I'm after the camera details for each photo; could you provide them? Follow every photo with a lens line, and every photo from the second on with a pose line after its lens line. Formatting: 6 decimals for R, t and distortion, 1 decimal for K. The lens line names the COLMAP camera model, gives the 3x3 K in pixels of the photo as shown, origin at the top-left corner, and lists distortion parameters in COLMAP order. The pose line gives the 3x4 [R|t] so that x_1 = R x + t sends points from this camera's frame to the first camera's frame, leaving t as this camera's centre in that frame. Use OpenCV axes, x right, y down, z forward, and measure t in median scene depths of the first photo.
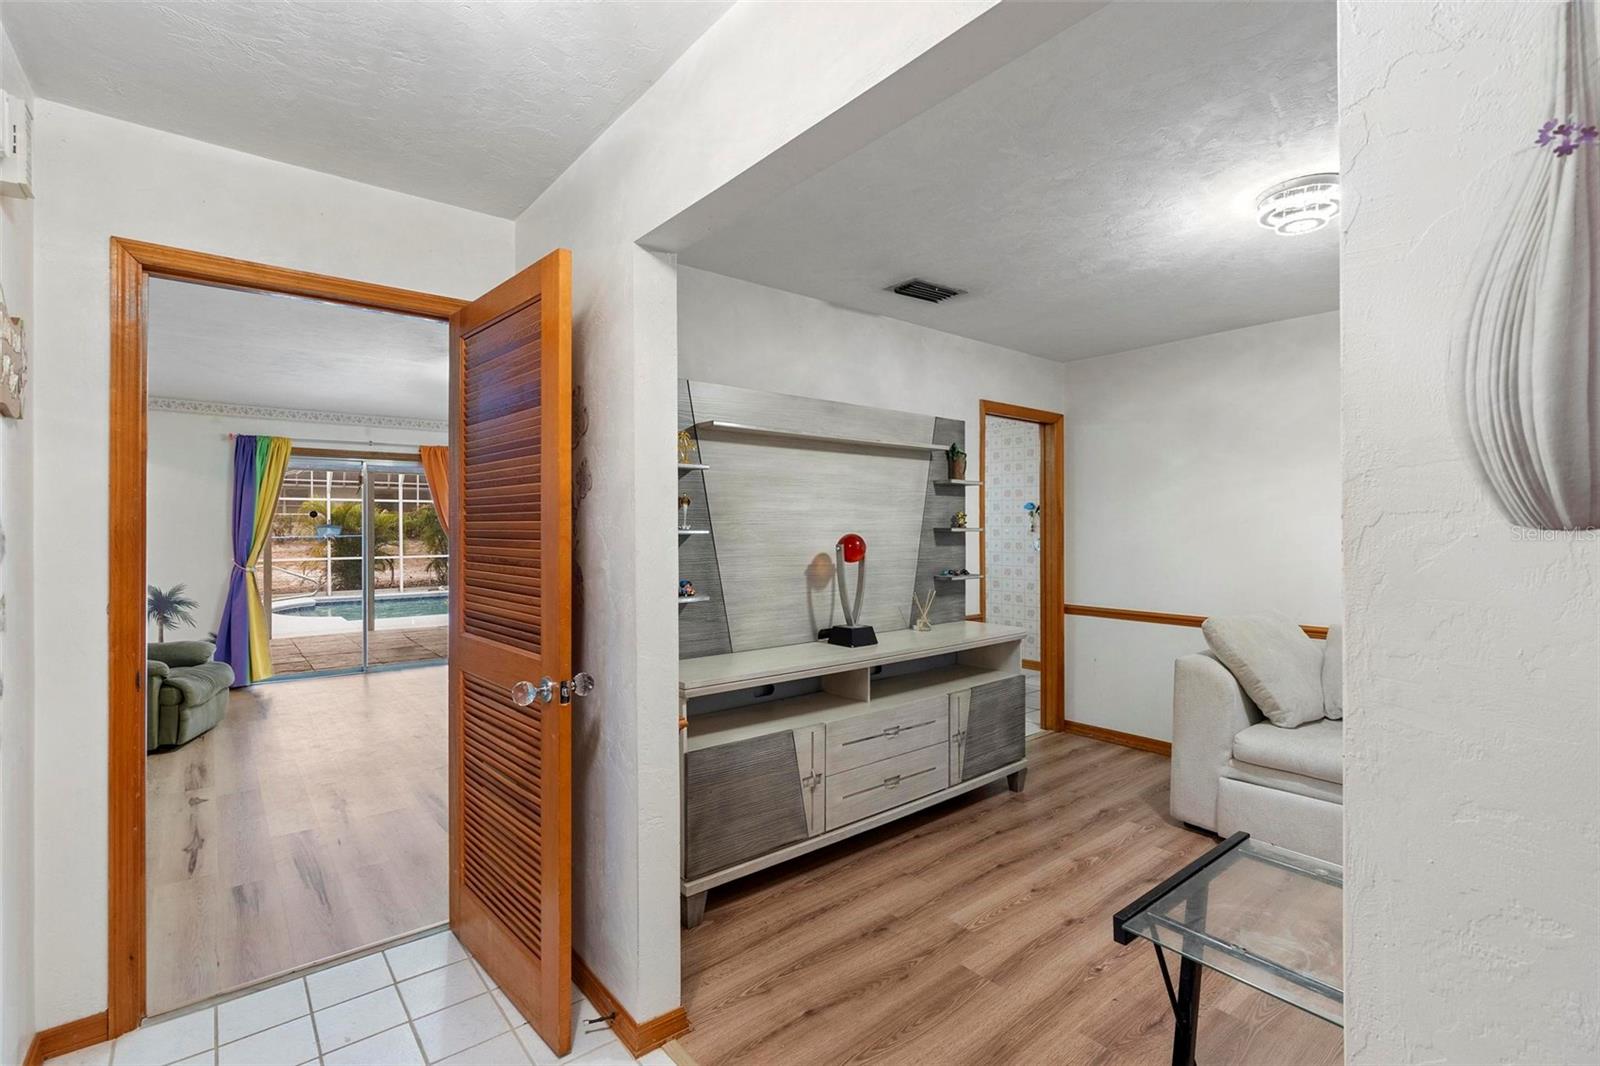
lens RADIAL K [[735.7, 0, 788.9], [0, 735.7, 528.9], [0, 0, 1]] dist [-0.011778, 0.003330]
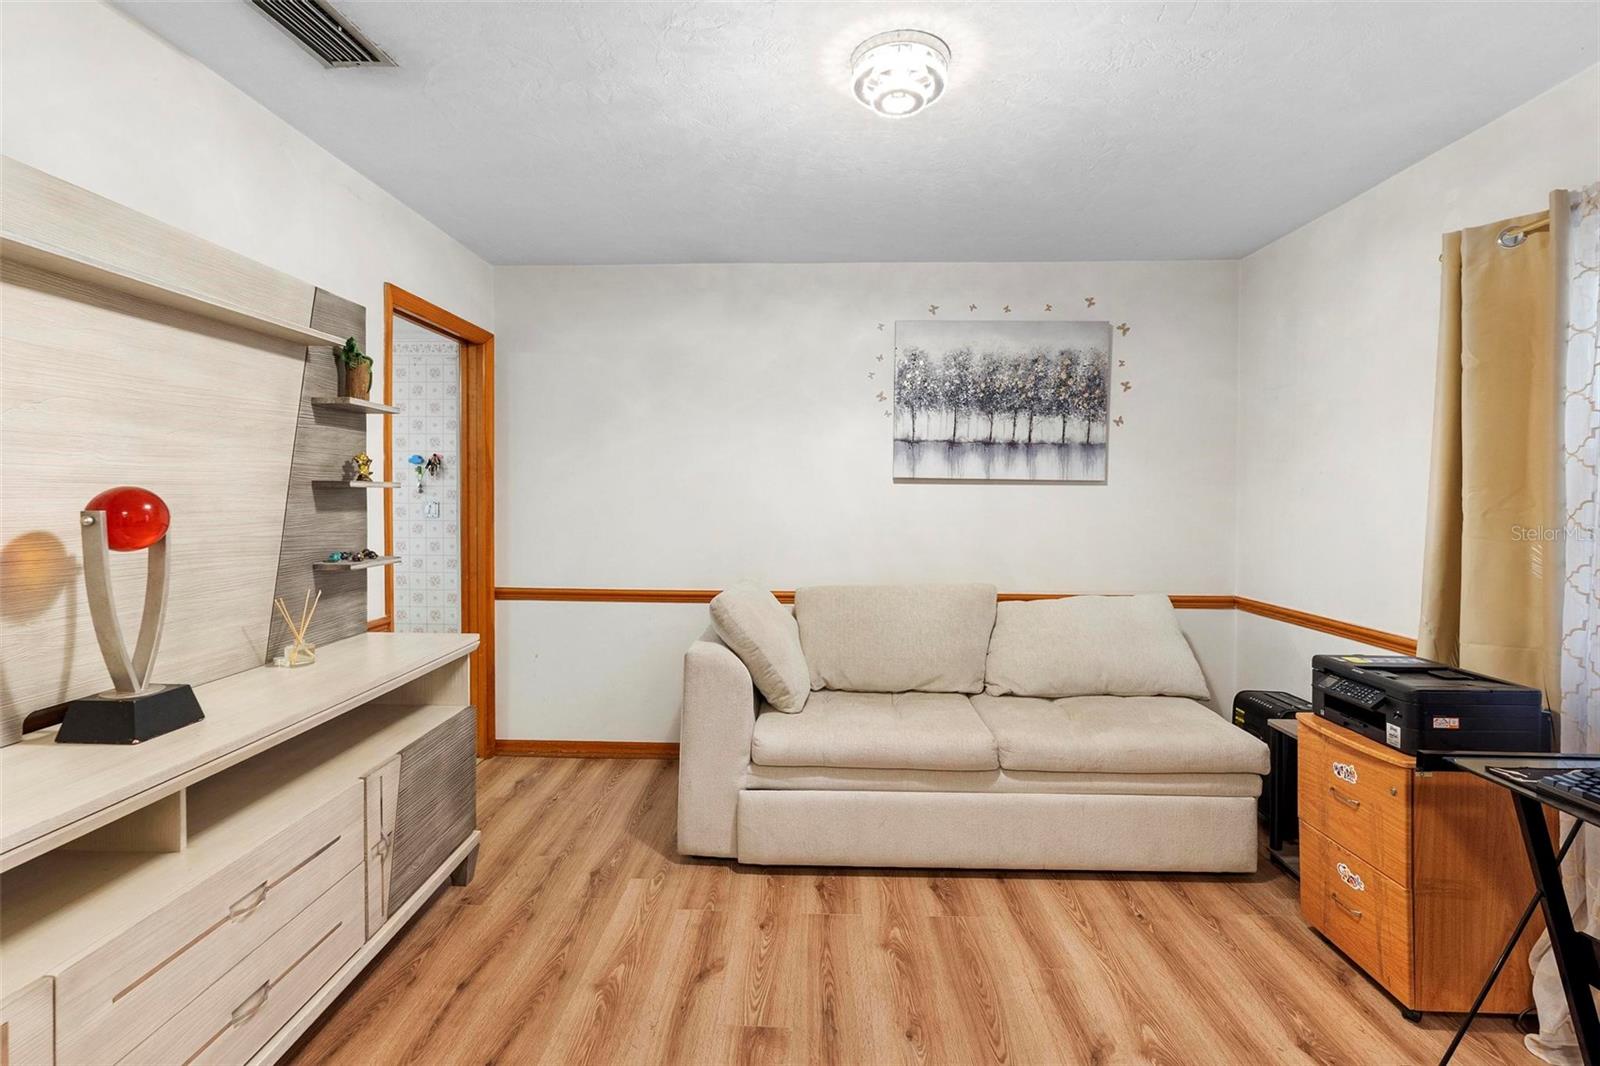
lens RADIAL K [[735.7, 0, 801.3], [0, 735.7, 507.1], [0, 0, 1]] dist [-0.011778, 0.003330]
pose [[0.652773, -0.007931, 0.757512, 0.014072], [-0.006338, 0.999853, 0.015929, 0.008379], [-0.757527, -0.015199, 0.652627, 0.353903]]
